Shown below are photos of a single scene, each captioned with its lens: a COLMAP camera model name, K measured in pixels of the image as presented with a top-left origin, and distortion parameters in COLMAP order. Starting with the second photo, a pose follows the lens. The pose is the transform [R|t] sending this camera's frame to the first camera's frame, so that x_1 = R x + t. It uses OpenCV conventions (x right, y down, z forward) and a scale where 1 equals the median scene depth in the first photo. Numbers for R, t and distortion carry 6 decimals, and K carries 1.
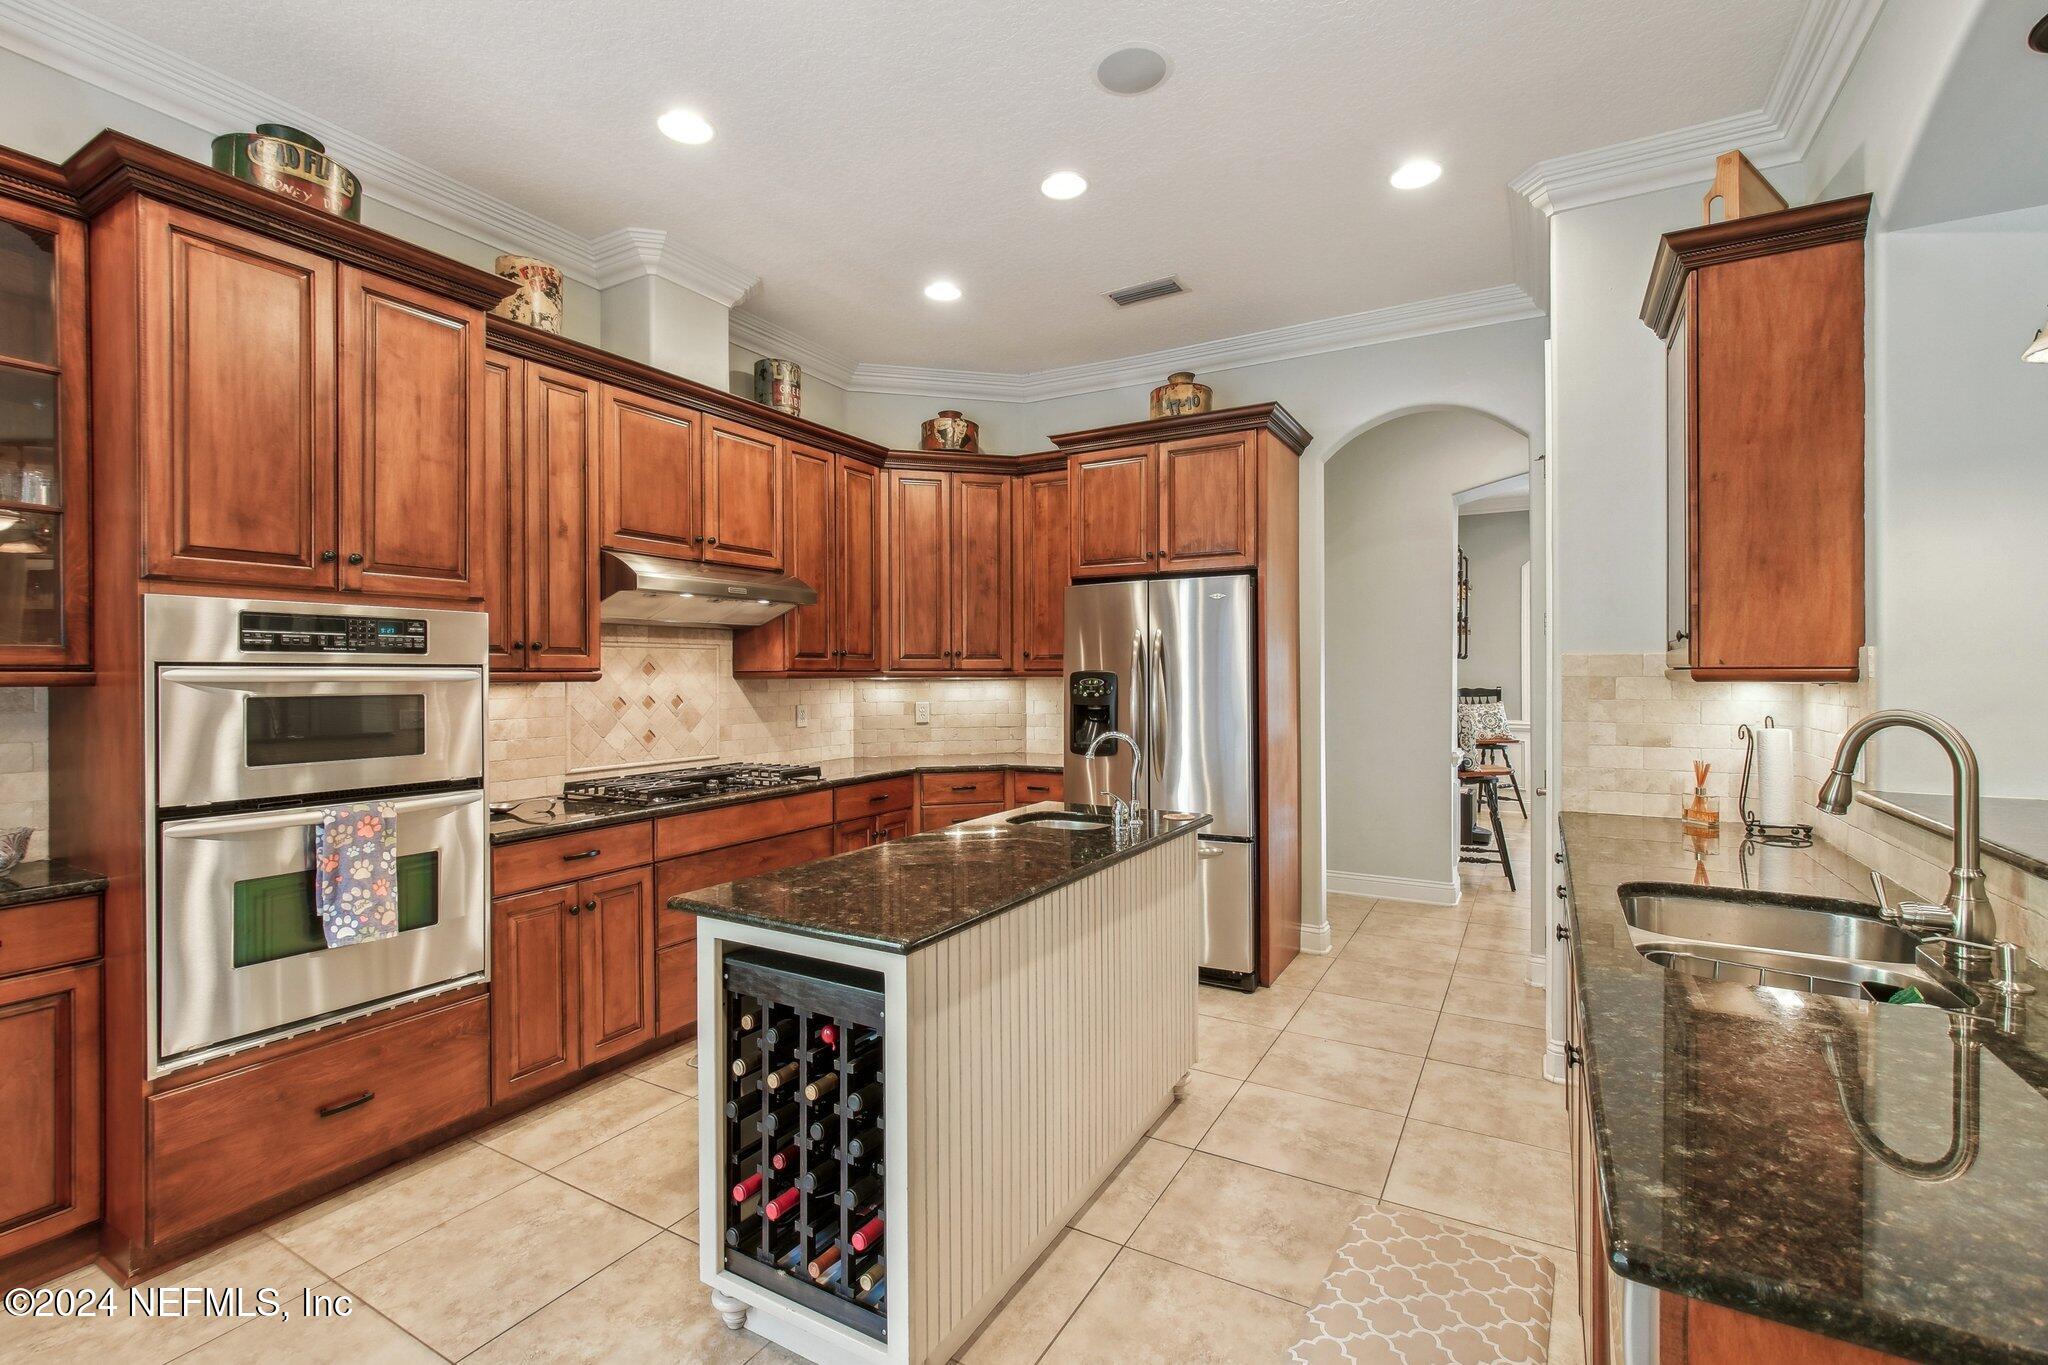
lens RADIAL K [[909.6, 0, 1020.6], [0, 909.6, 669.1], [0, 0, 1]] dist [-0.004482, -0.000208]
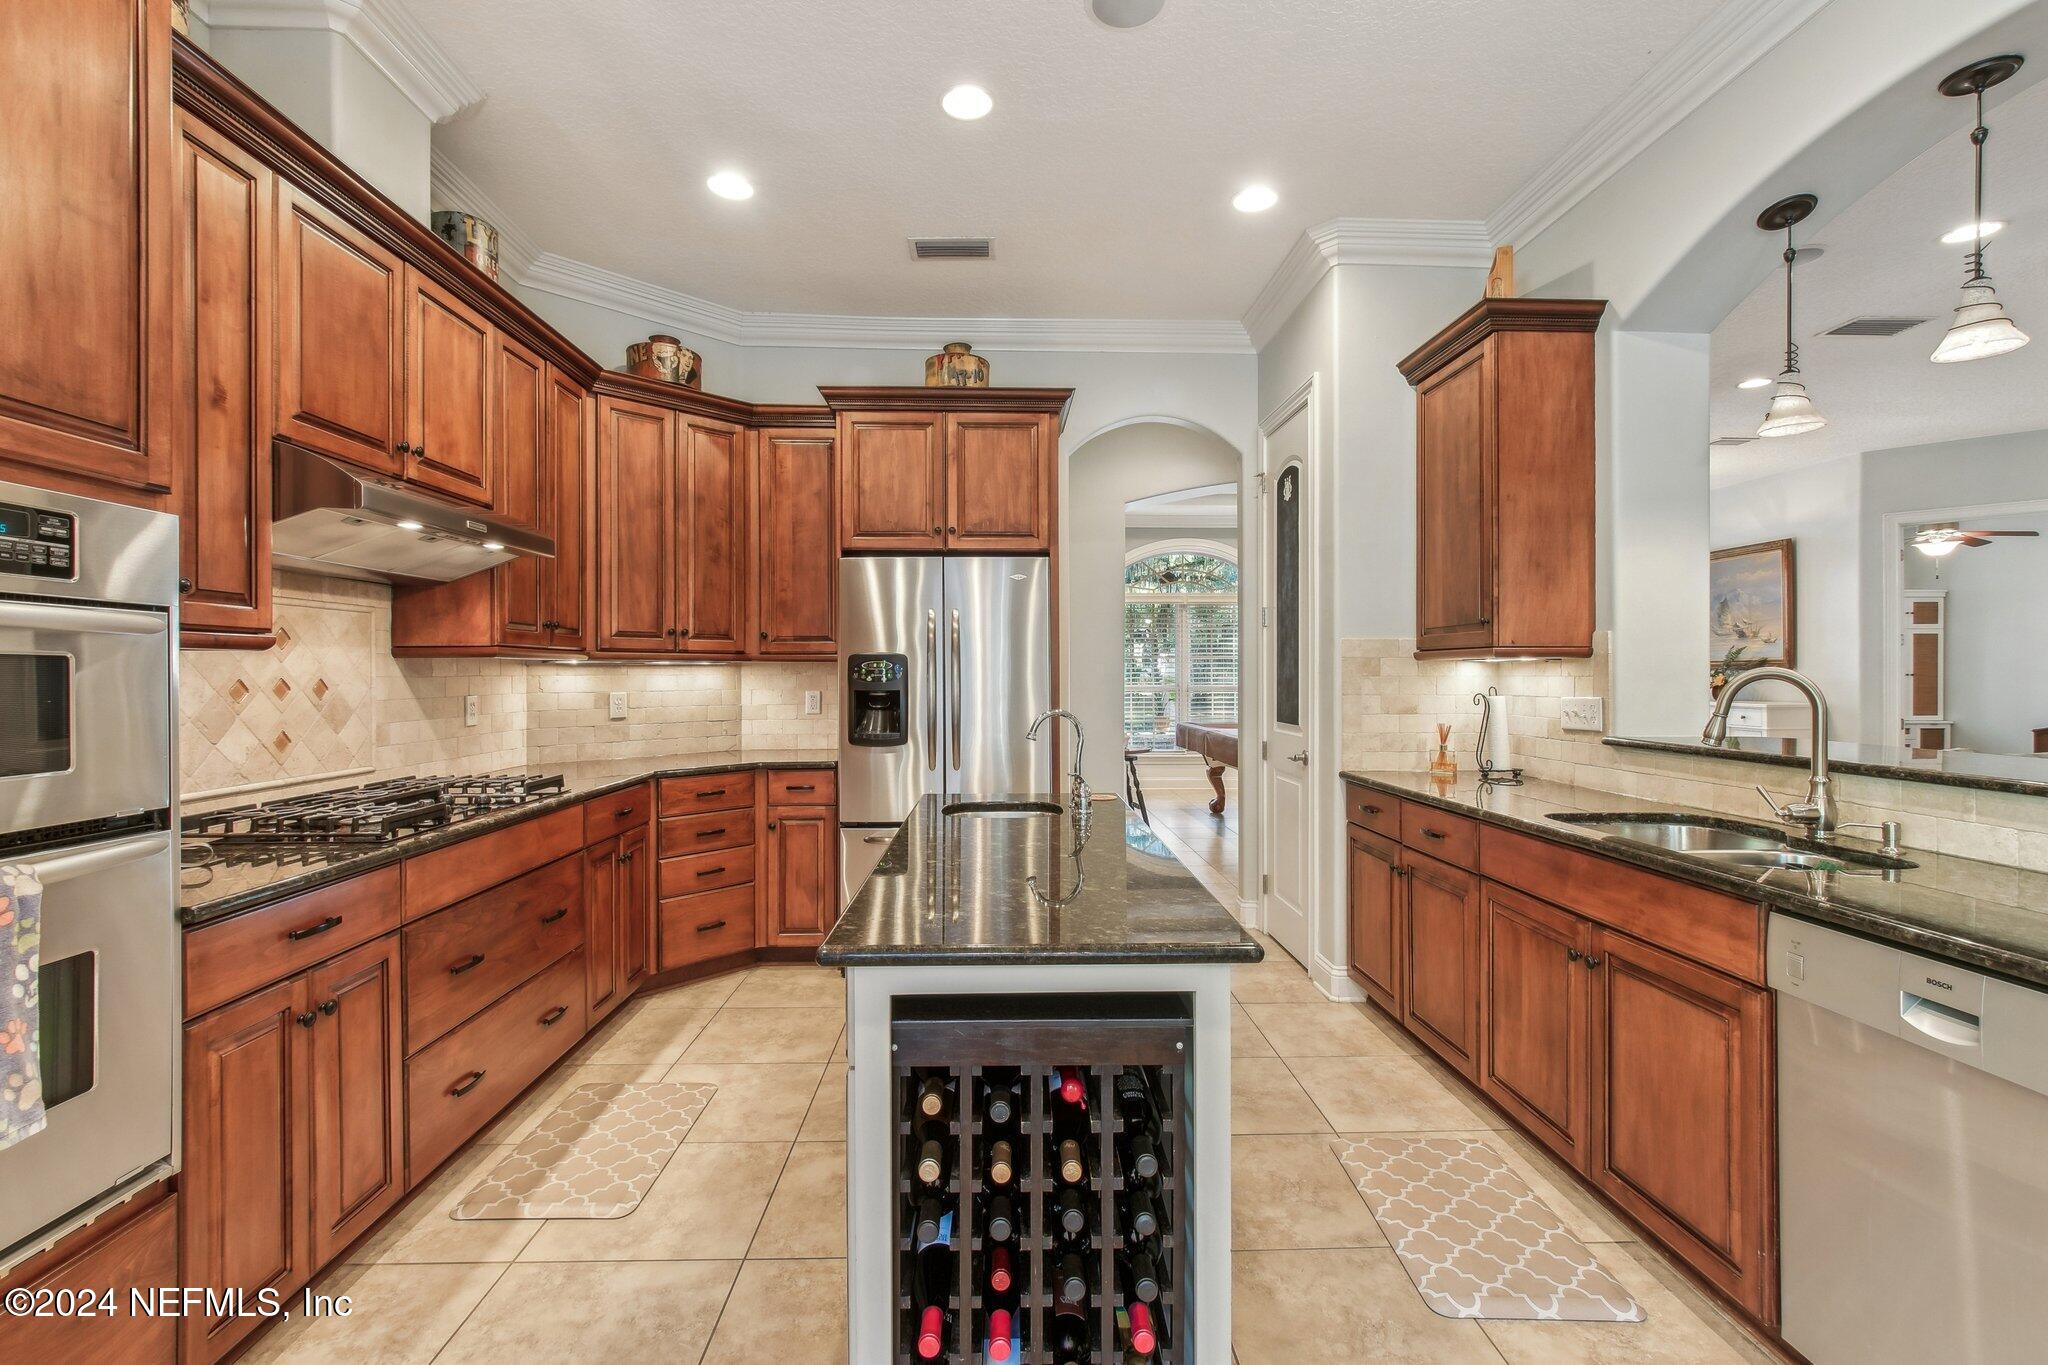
lens RADIAL K [[909.6, 0, 1020.6], [0, 909.6, 669.1], [0, 0, 1]] dist [-0.004482, -0.000208]
pose [[0.848383, 0.004854, 0.529360, -0.310205], [-0.003429, 0.999987, -0.003673, 0.023537], [-0.529372, 0.001301, 0.848389, 0.175990]]
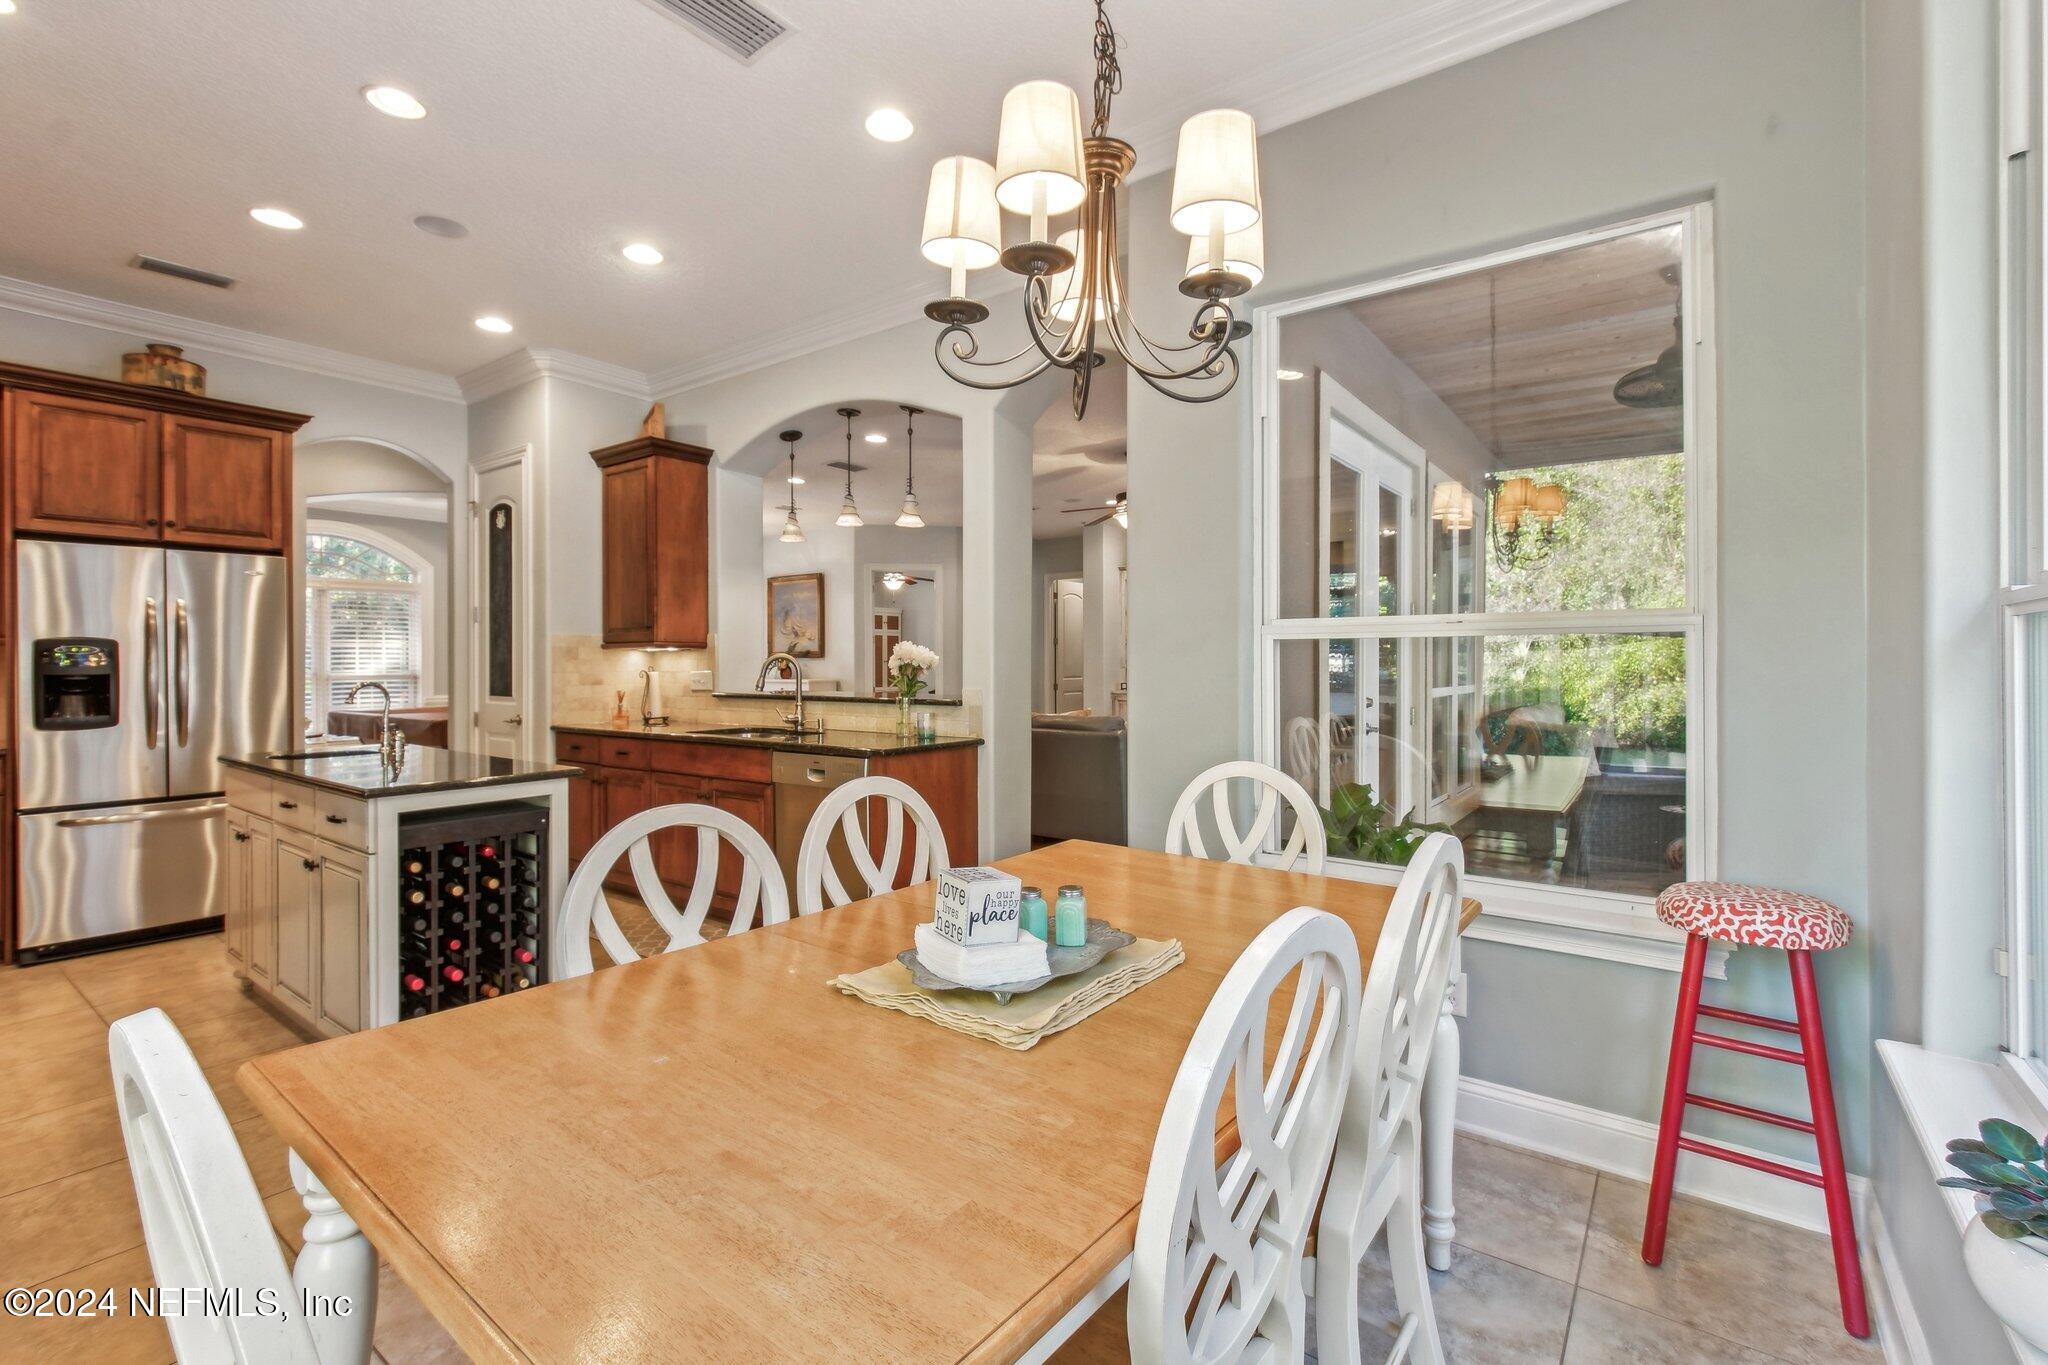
lens RADIAL K [[909.6, 0, 1020.6], [0, 909.6, 669.1], [0, 0, 1]] dist [-0.004482, -0.000208]
pose [[0.116284, -0.006088, 0.993197, -0.805826], [0.001301, 0.999981, 0.005977, 0.033135], [-0.993215, 0.000597, 0.116289, -0.060677]]
